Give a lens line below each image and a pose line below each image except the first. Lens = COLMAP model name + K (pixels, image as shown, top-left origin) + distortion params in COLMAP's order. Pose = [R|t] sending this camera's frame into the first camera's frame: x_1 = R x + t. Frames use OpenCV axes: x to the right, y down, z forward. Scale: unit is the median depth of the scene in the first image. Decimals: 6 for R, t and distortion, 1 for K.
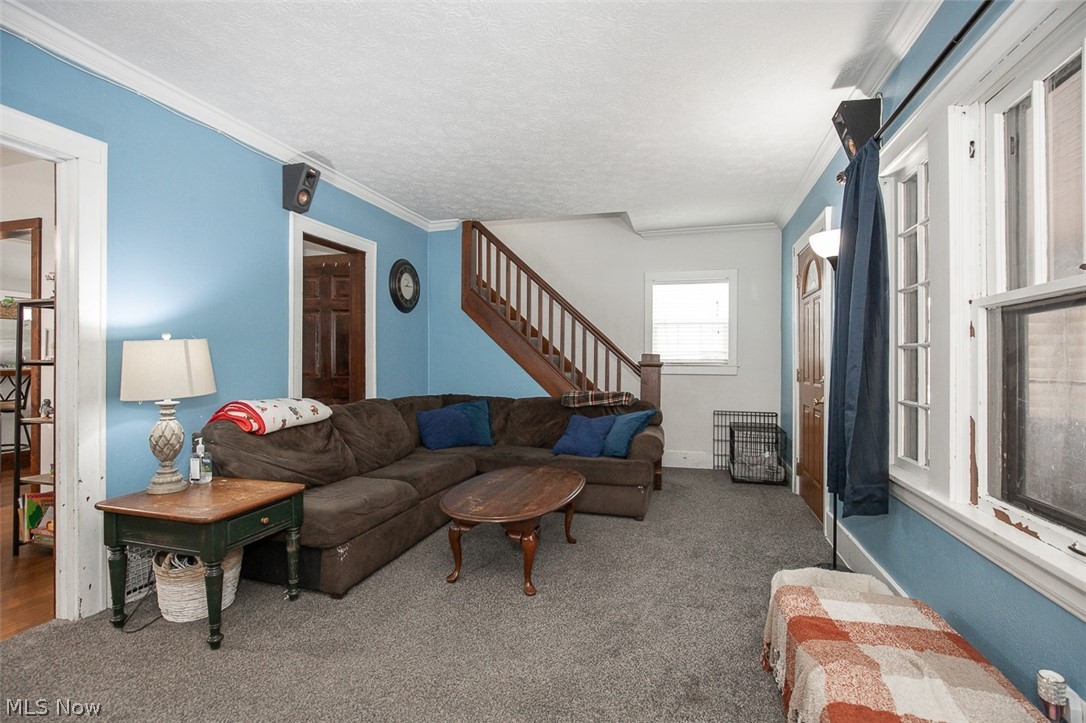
lens RADIAL K [[499.8, 0, 543.0], [0, 499.8, 361.5], [0, 0, 1]] dist [-0.014492, 0.000549]
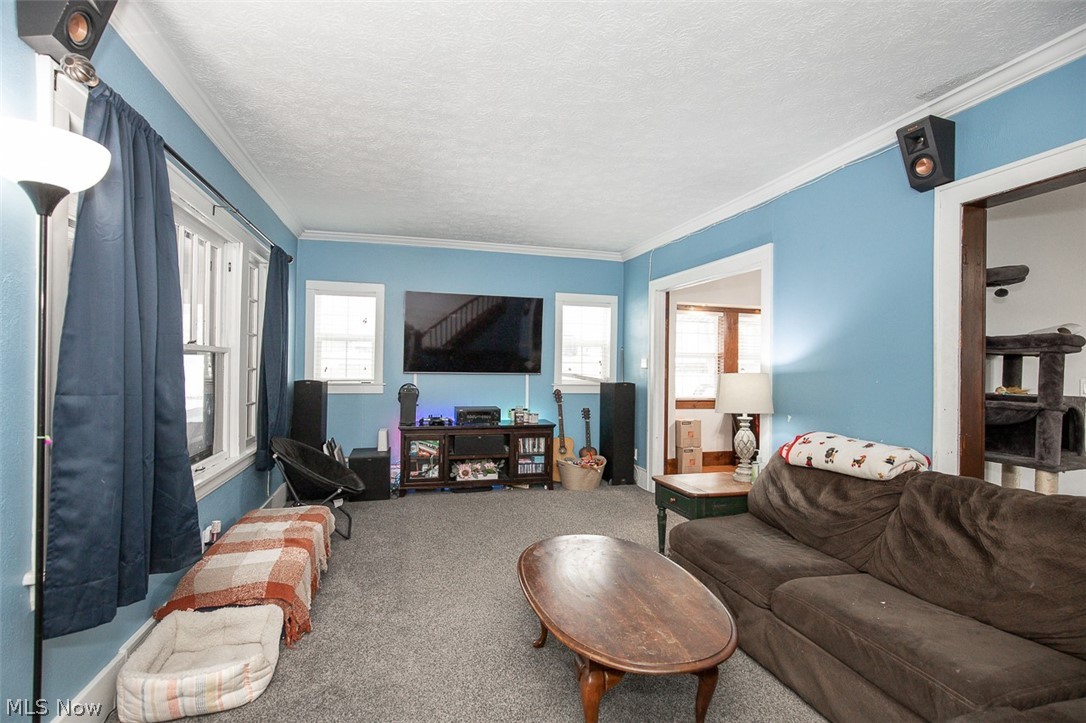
lens RADIAL K [[499.8, 0, 543.0], [0, 499.8, 361.5], [0, 0, 1]] dist [-0.014492, 0.000549]
pose [[-0.847499, -0.017561, -0.530506, 0.400020], [-0.016091, 0.999843, -0.007392, -0.047336], [0.530553, 0.002272, -0.847649, 1.533816]]
